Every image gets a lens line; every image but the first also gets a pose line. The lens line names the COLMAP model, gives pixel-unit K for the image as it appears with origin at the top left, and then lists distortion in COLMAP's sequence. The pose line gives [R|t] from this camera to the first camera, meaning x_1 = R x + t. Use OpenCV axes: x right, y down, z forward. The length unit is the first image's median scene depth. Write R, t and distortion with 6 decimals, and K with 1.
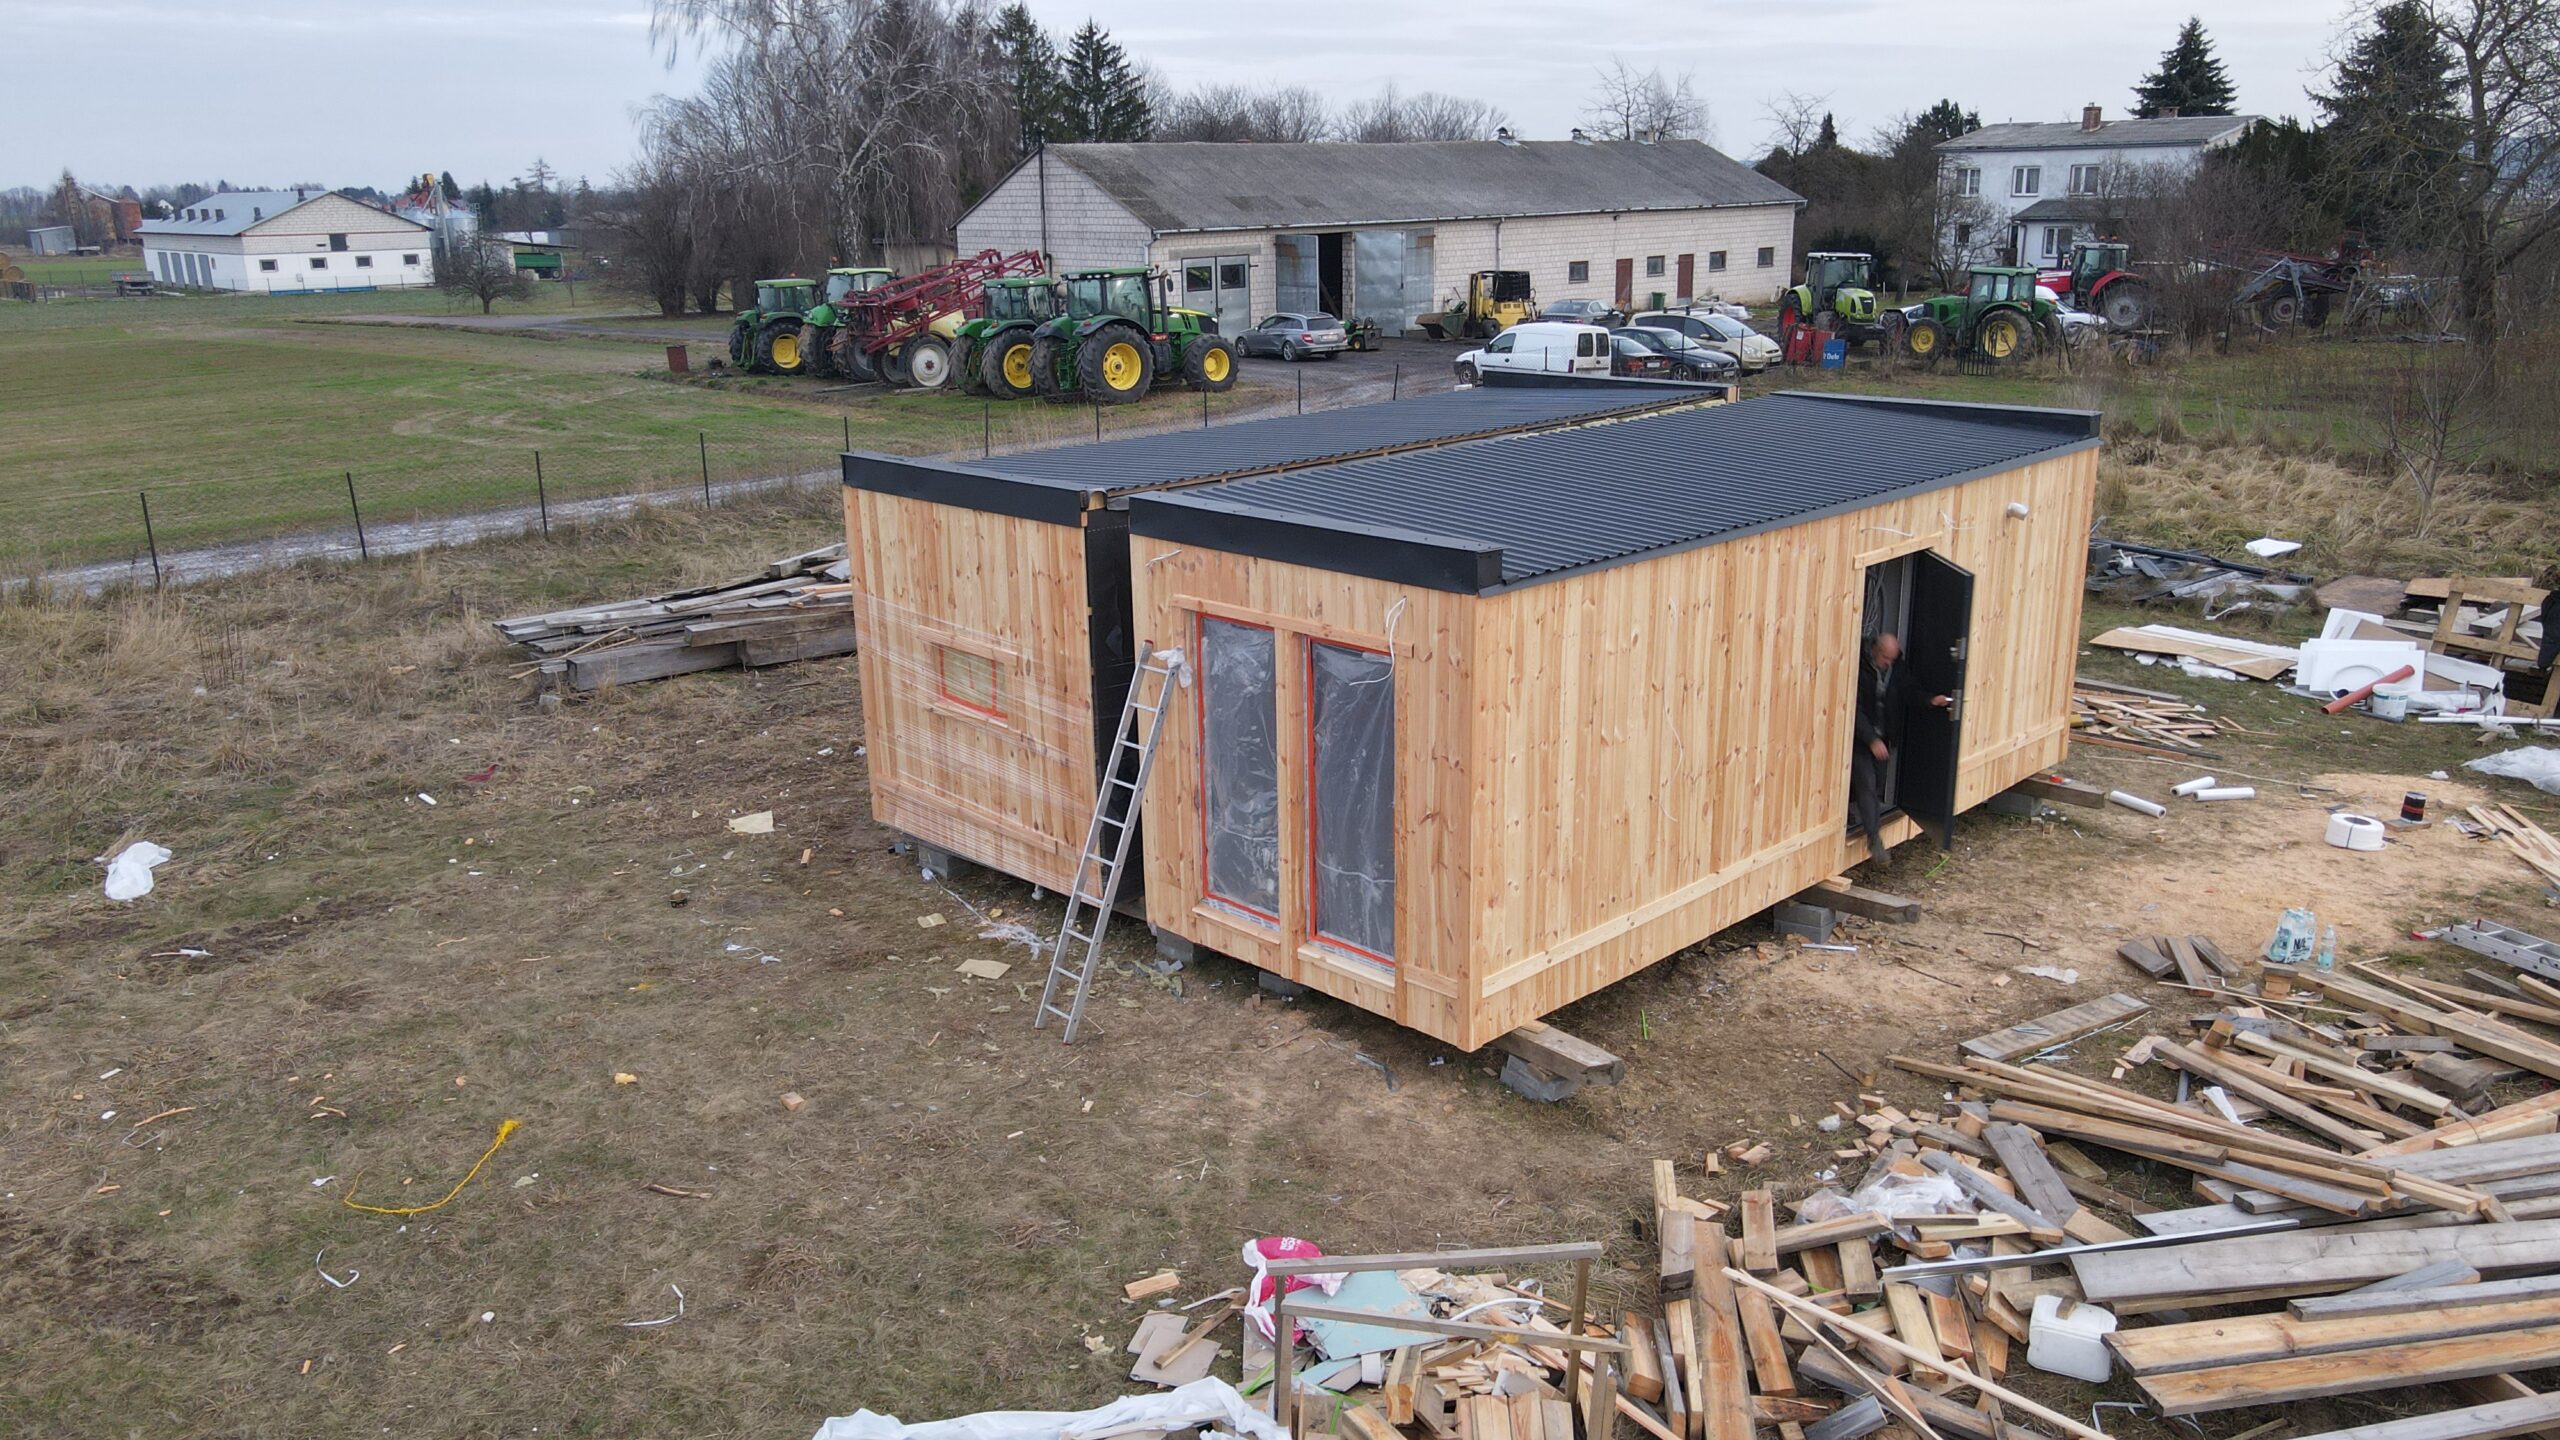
lens RADIAL K [[1896.9, 0, 1280.0], [0, 1896.9, 729.6], [0, 0, 1]] dist [-0.004484, 0.045172]
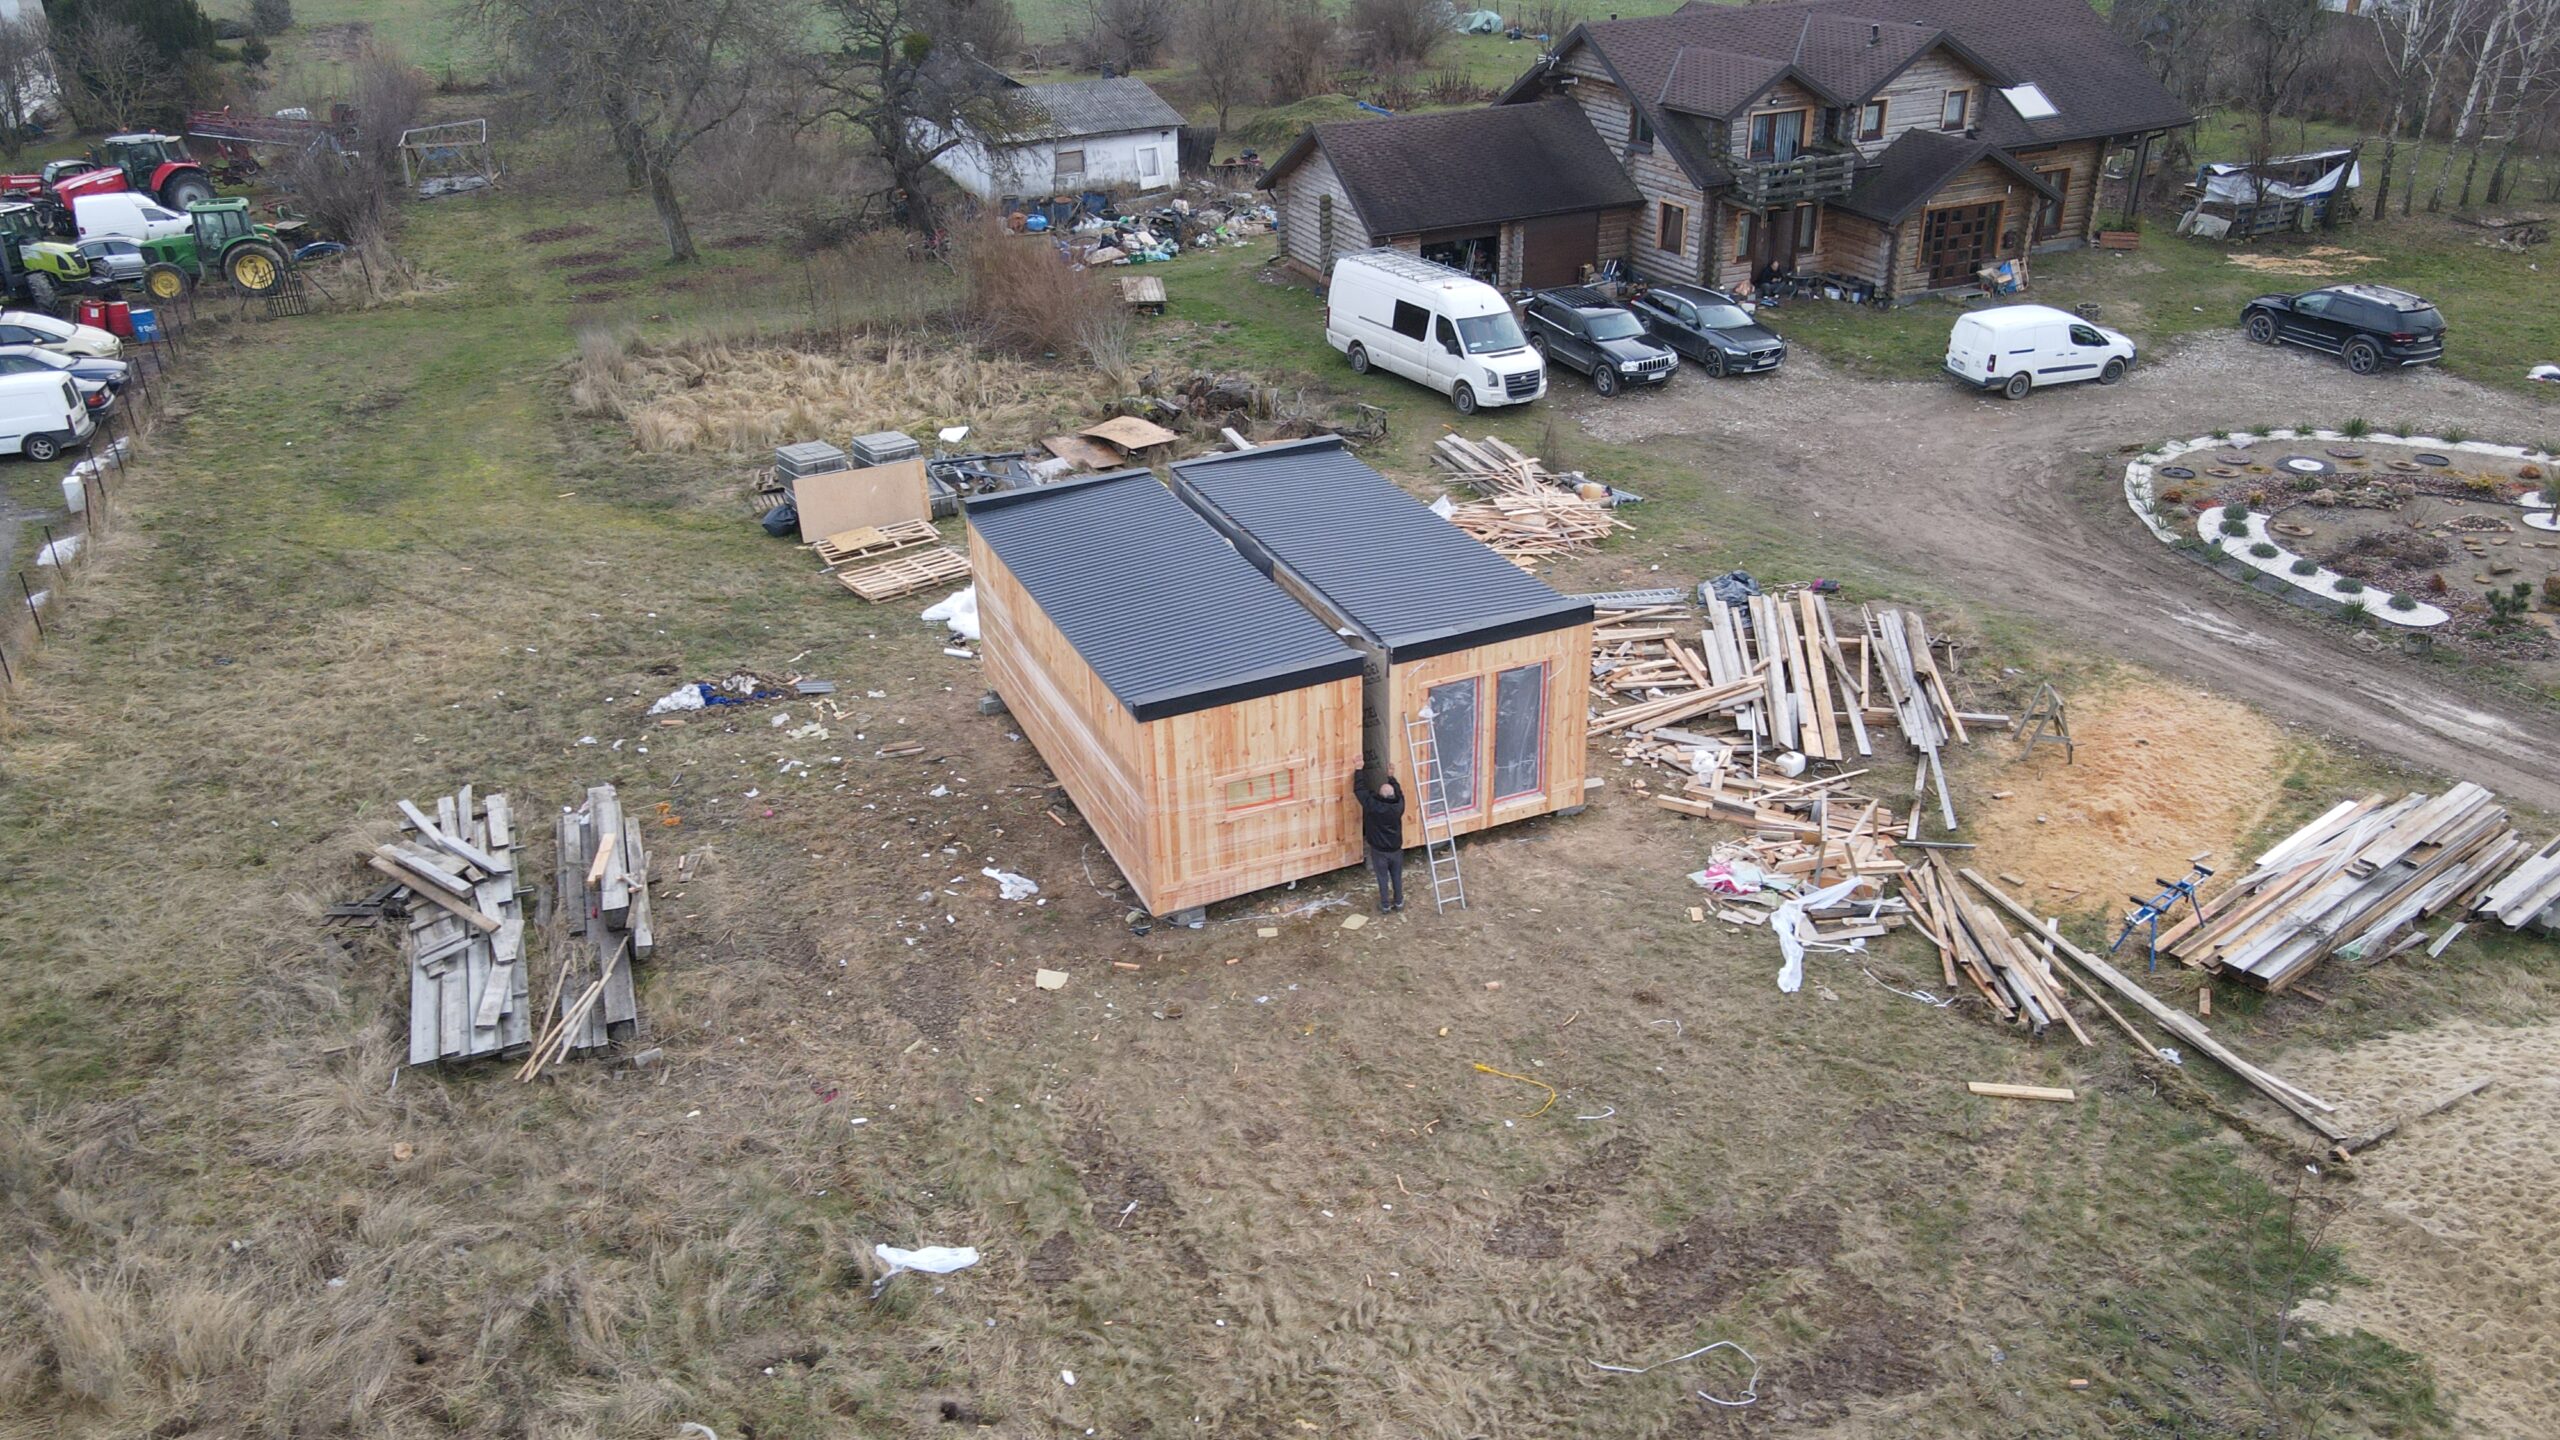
lens RADIAL K [[1903.6, 0, 1280.0], [0, 1903.6, 720.0], [0, 0, 1]] dist [-0.002069, 0.030770]
pose [[0.337264, -0.412286, 0.846329, -1.579151], [0.274524, 0.903001, 0.330494, -0.644362], [-0.900494, 0.120874, 0.417732, 0.267014]]
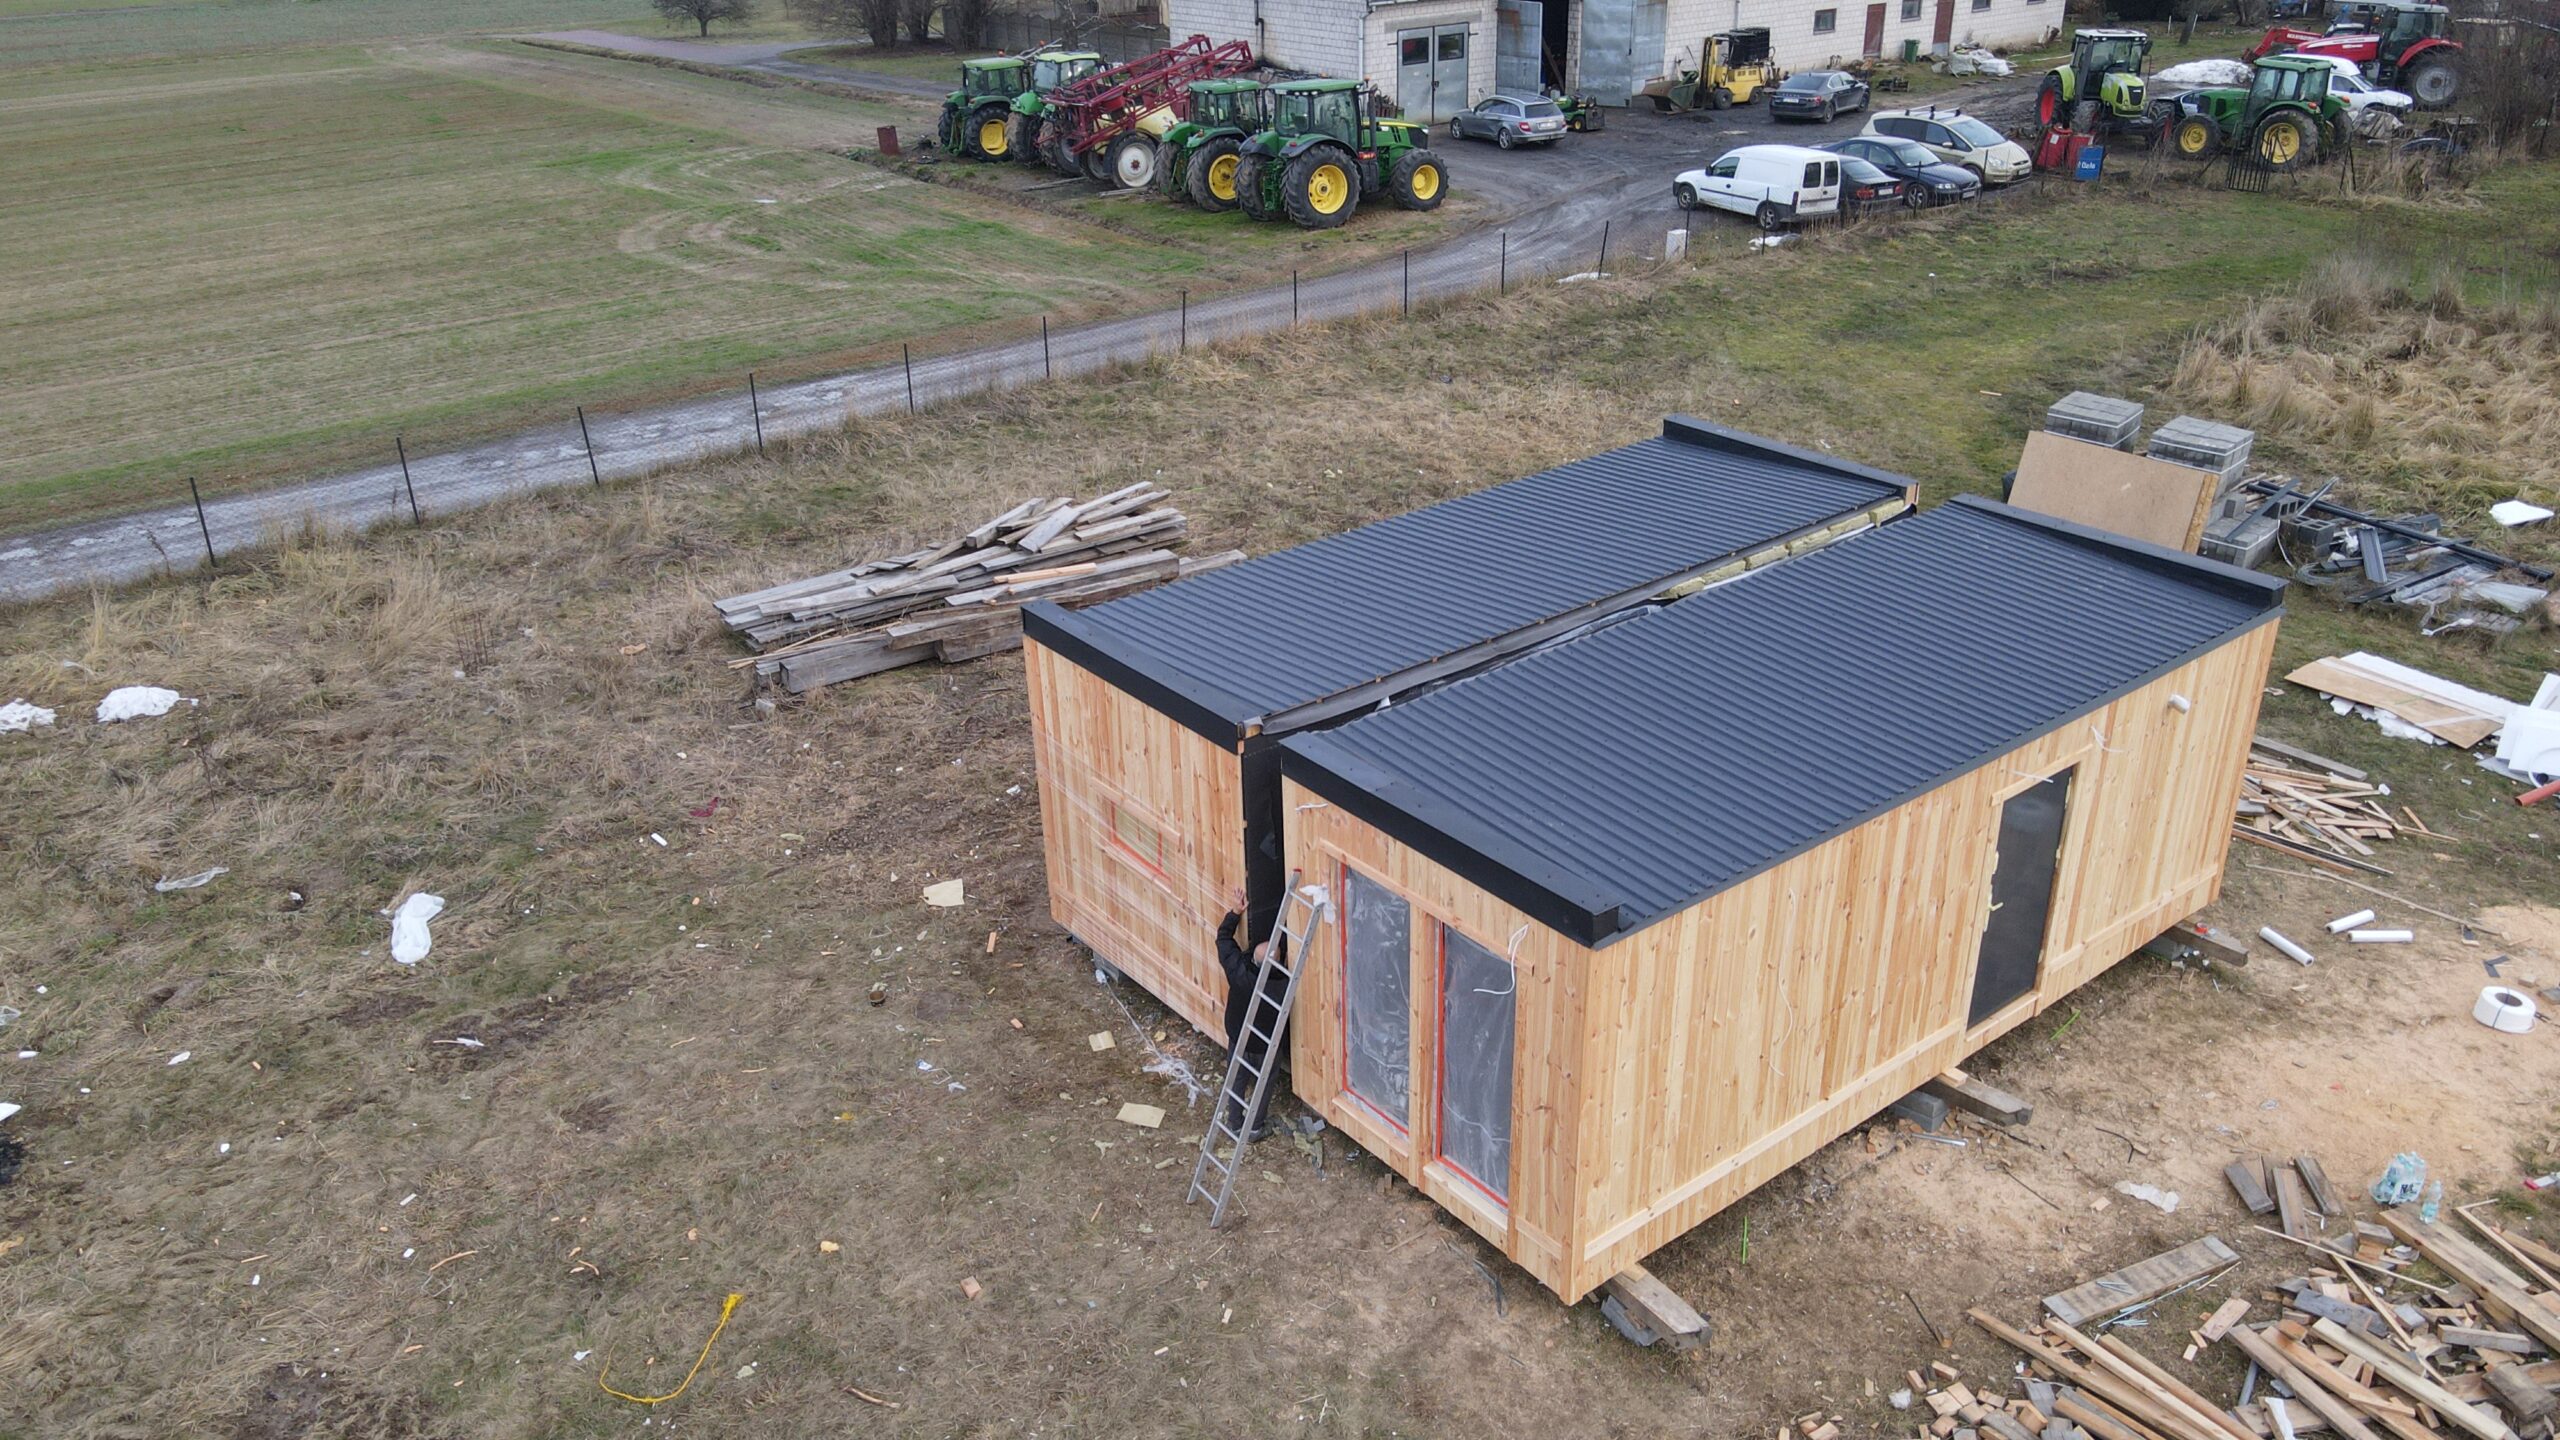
lens RADIAL K [[1903.6, 0, 1280.0], [0, 1903.6, 720.0], [0, 0, 1]] dist [-0.002069, 0.030770]
pose [[0.993358, 0.043752, -0.106423, 0.028501], [-0.025027, 0.984900, 0.171305, -0.282231], [0.112311, -0.167504, 0.979453, -0.035907]]
